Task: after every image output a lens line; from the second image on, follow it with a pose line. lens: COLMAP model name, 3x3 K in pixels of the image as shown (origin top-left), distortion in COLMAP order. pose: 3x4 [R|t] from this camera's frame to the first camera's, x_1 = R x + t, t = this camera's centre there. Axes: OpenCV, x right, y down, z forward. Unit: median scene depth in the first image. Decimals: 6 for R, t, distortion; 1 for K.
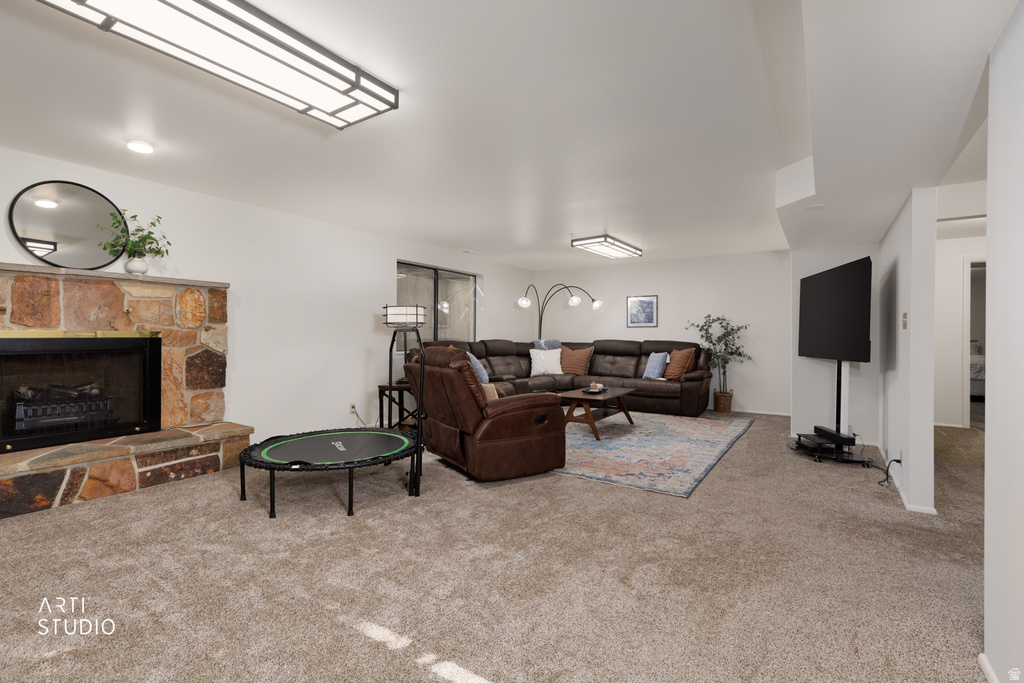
lens RADIAL K [[467.4, 0, 517.4], [0, 467.4, 340.5], [0, 0, 1]] dist [0.009305, -0.000173]
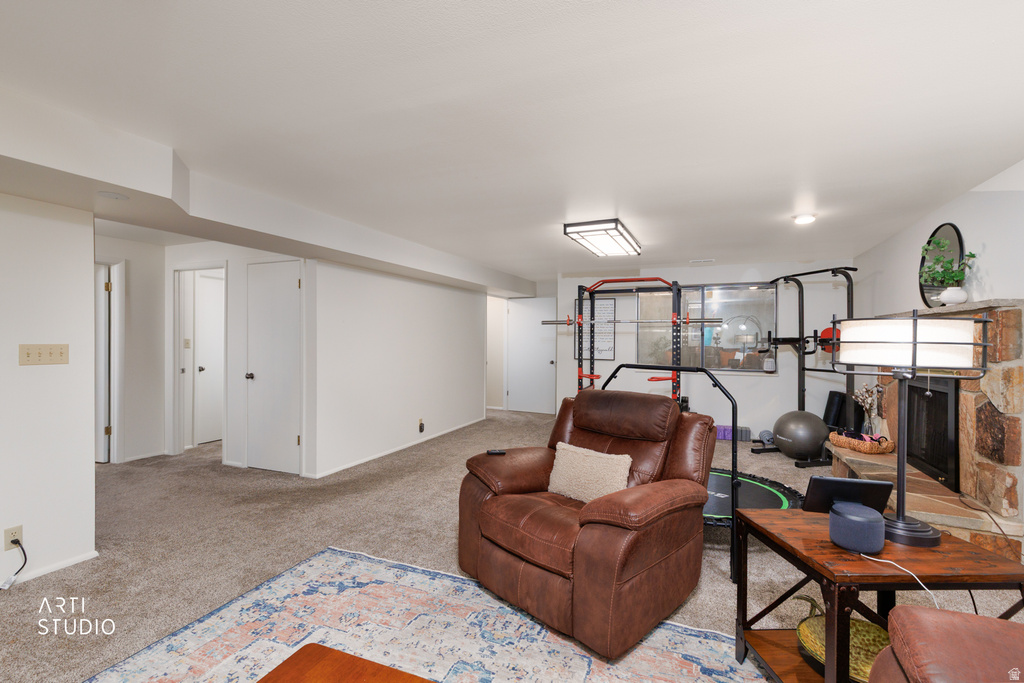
lens RADIAL K [[467.4, 0, 517.4], [0, 467.4, 340.5], [0, 0, 1]] dist [0.009305, -0.000173]
pose [[-0.983178, -0.007393, -0.182500, 0.128224], [-0.010889, 0.999776, 0.018162, -0.071592], [0.182325, 0.019844, -0.983038, 1.499426]]
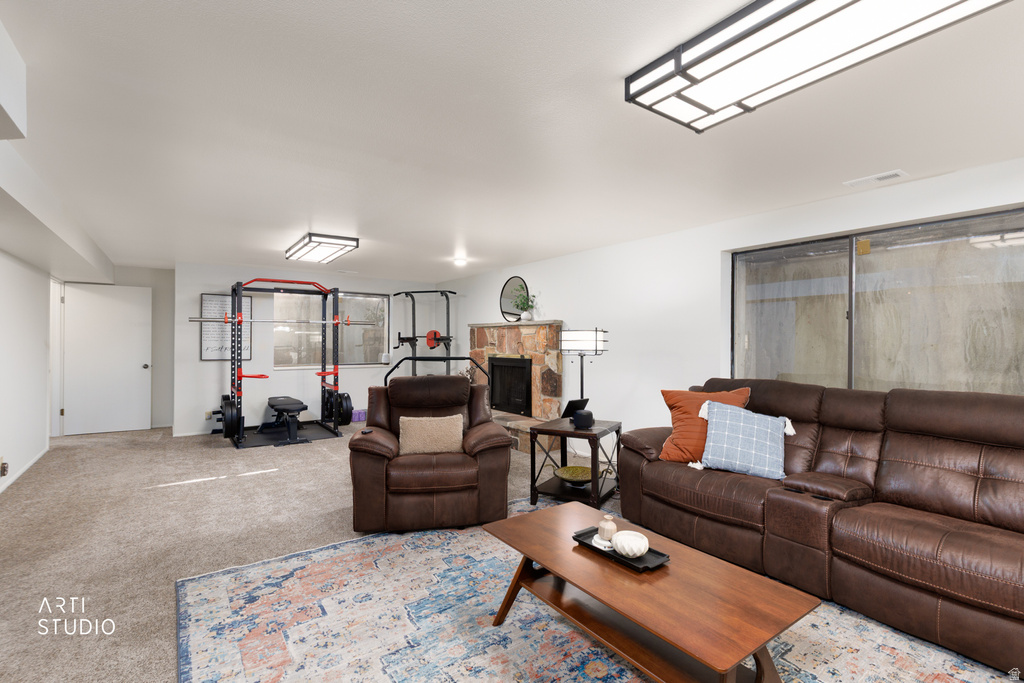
lens RADIAL K [[477.6, 0, 516.9], [0, 477.6, 337.4], [0, 0, 1]] dist [0.003669, -0.000100]
pose [[-0.361643, -0.010591, -0.932256, 0.694867], [-0.019970, 0.999794, -0.003612, -0.065505], [0.932103, 0.017311, -0.361780, 1.385462]]
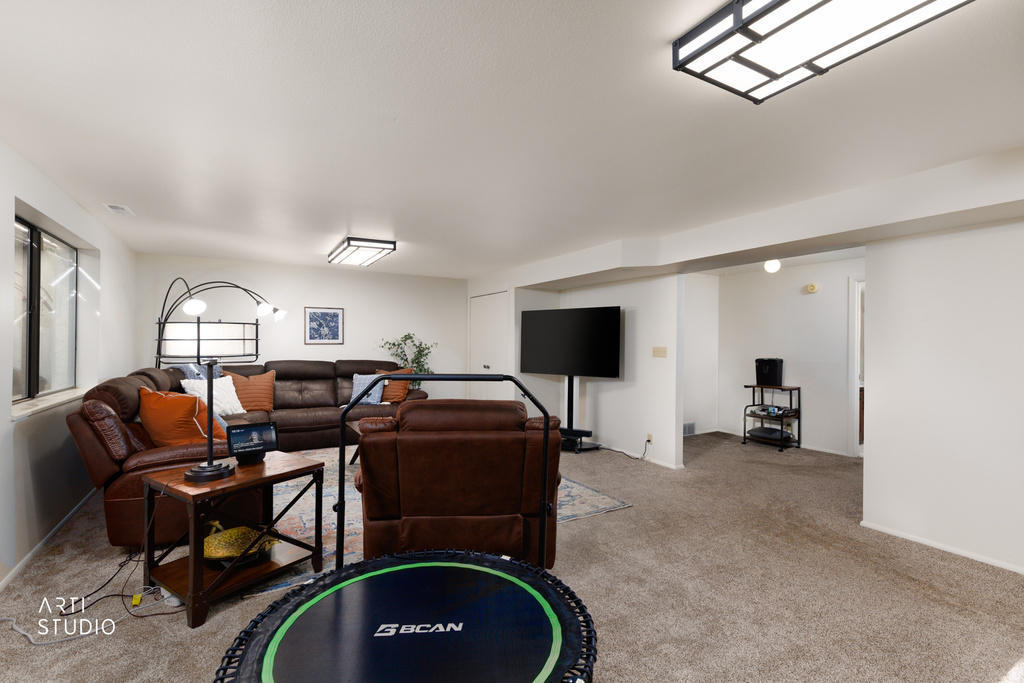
lens RADIAL K [[467.4, 0, 517.4], [0, 467.4, 340.5], [0, 0, 1]] dist [0.009305, -0.000173]
pose [[0.437787, 0.004695, 0.899066, -0.624909], [0.000157, 0.999986, -0.005299, -0.055540], [-0.899078, 0.002461, 0.437781, 0.564879]]
